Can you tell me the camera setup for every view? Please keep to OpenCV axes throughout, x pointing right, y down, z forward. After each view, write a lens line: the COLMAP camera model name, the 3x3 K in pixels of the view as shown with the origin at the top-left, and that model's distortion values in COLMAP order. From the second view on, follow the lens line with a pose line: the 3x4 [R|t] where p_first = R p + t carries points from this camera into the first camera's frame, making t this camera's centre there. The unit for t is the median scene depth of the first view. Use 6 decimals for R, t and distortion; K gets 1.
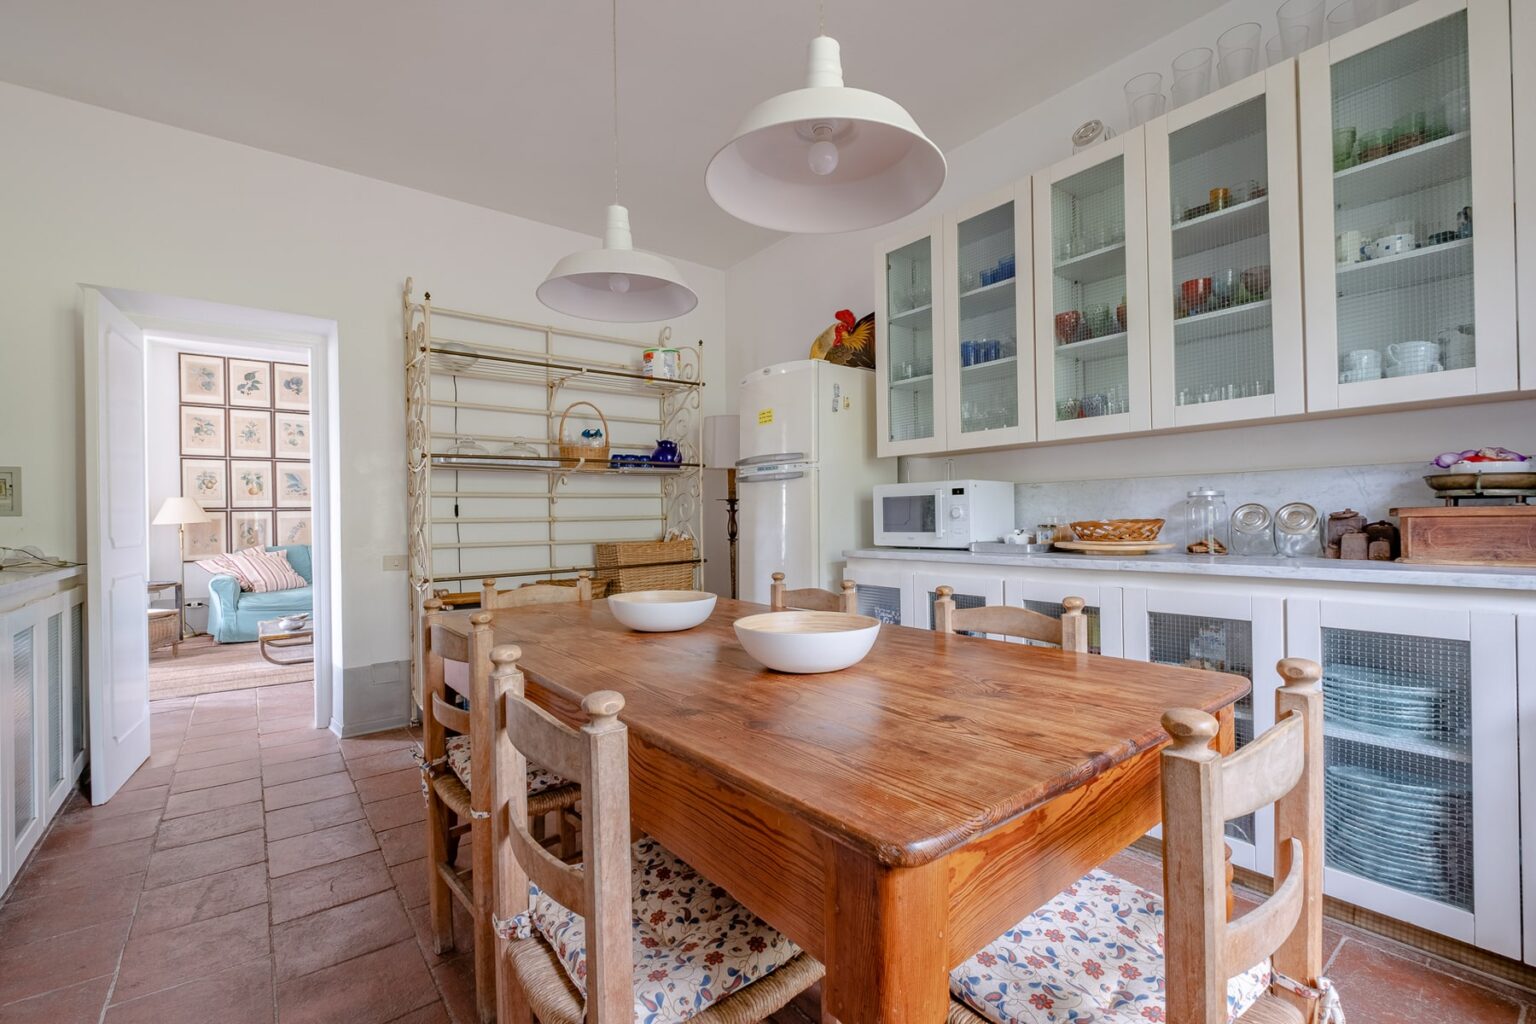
lens RADIAL K [[671.4, 0, 768.6], [0, 671.4, 513.6], [0, 0, 1]] dist [0.006753, -0.005016]
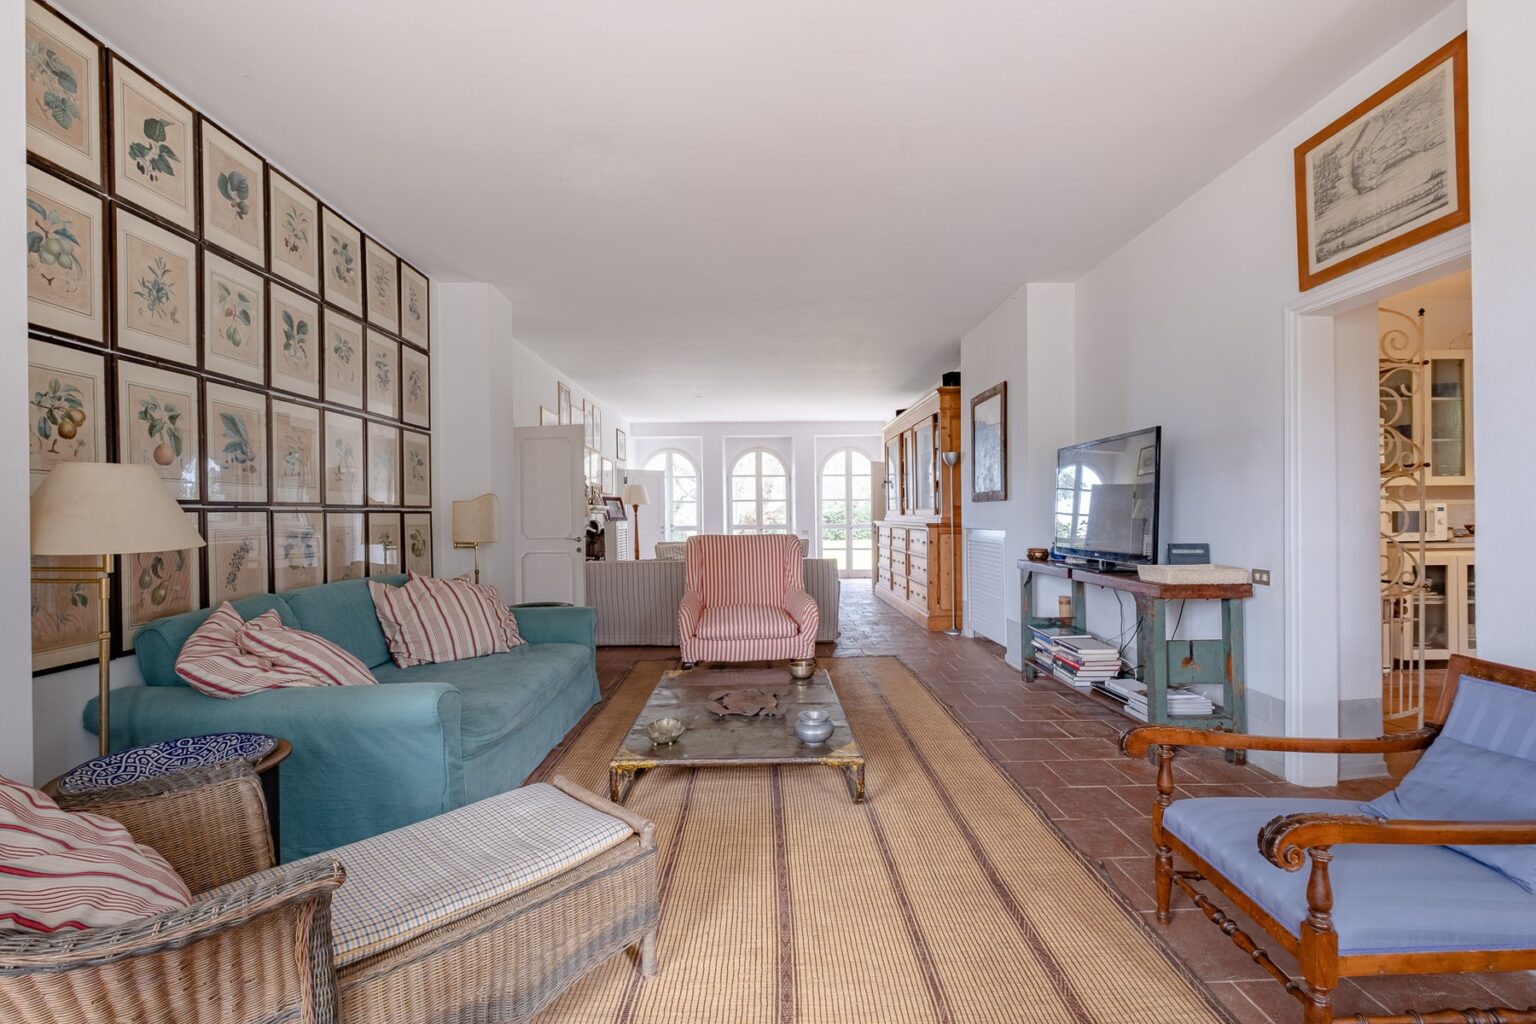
lens RADIAL K [[671.4, 0, 781.0], [0, 671.4, 513.7], [0, 0, 1]] dist [0.006753, -0.005016]
pose [[0.597780, 0.010381, 0.801593, -0.858458], [-0.001732, 0.999931, -0.011658, 0.001349], [-0.801659, 0.005580, 0.597756, 0.528711]]
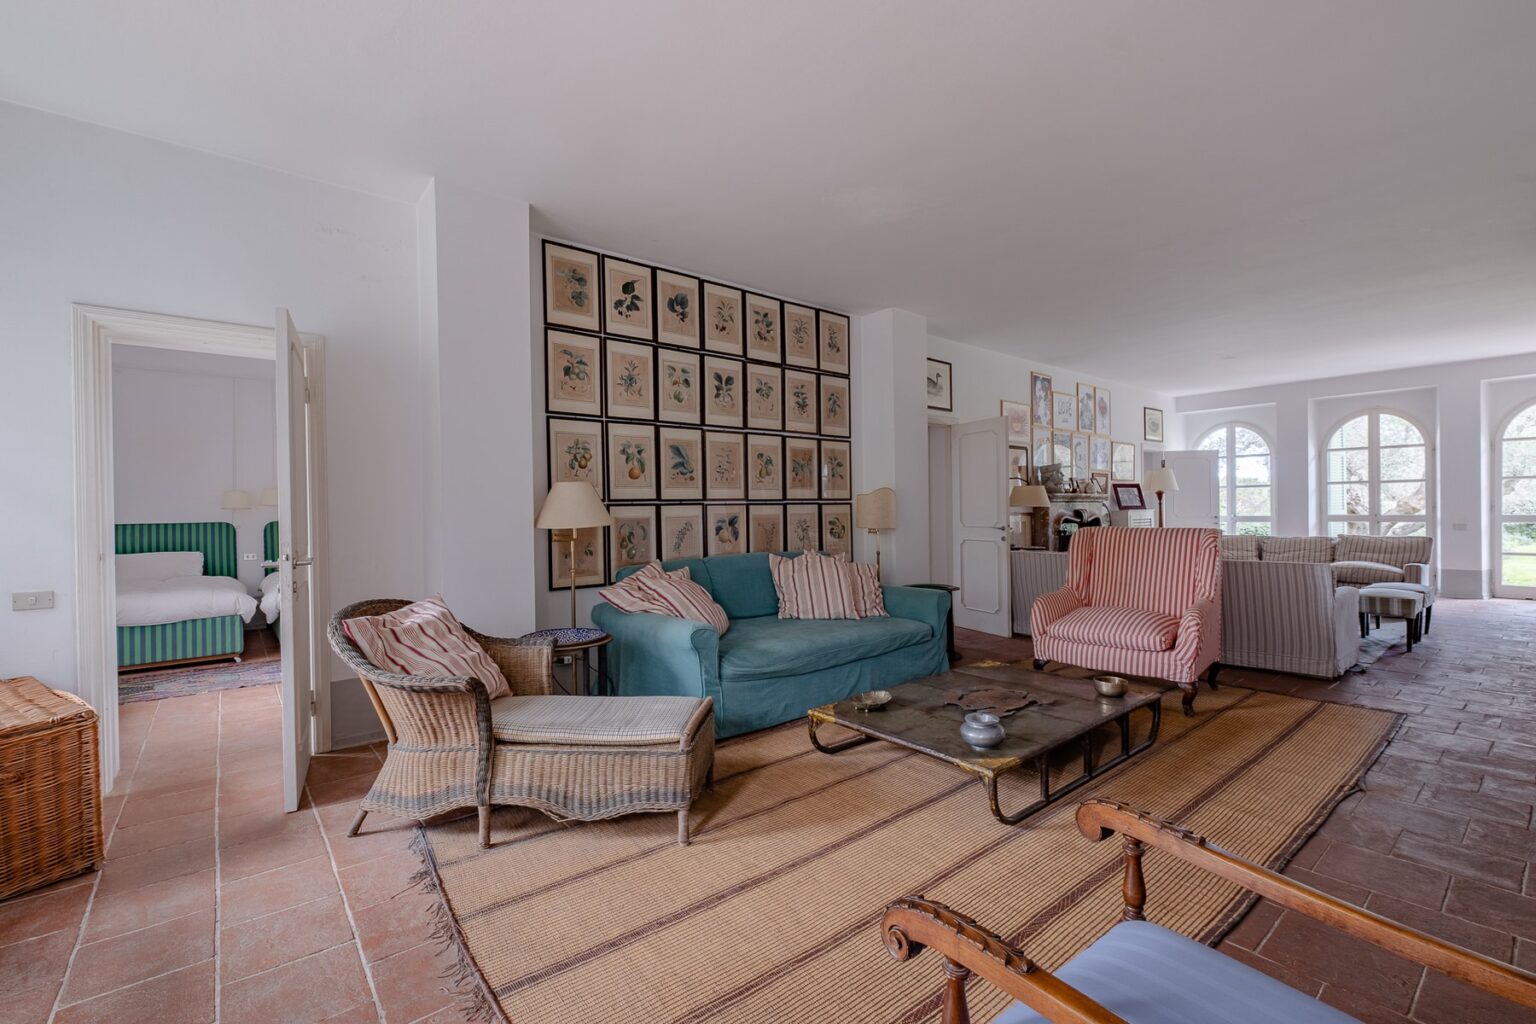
lens RADIAL K [[671.4, 0, 769.6], [0, 671.4, 512.9], [0, 0, 1]] dist [0.006753, -0.005016]
pose [[0.999832, 0.002383, 0.018194, -0.654354], [-0.002526, 0.999966, 0.007880, -0.001920], [-0.018174, -0.007924, 0.999803, 0.378547]]
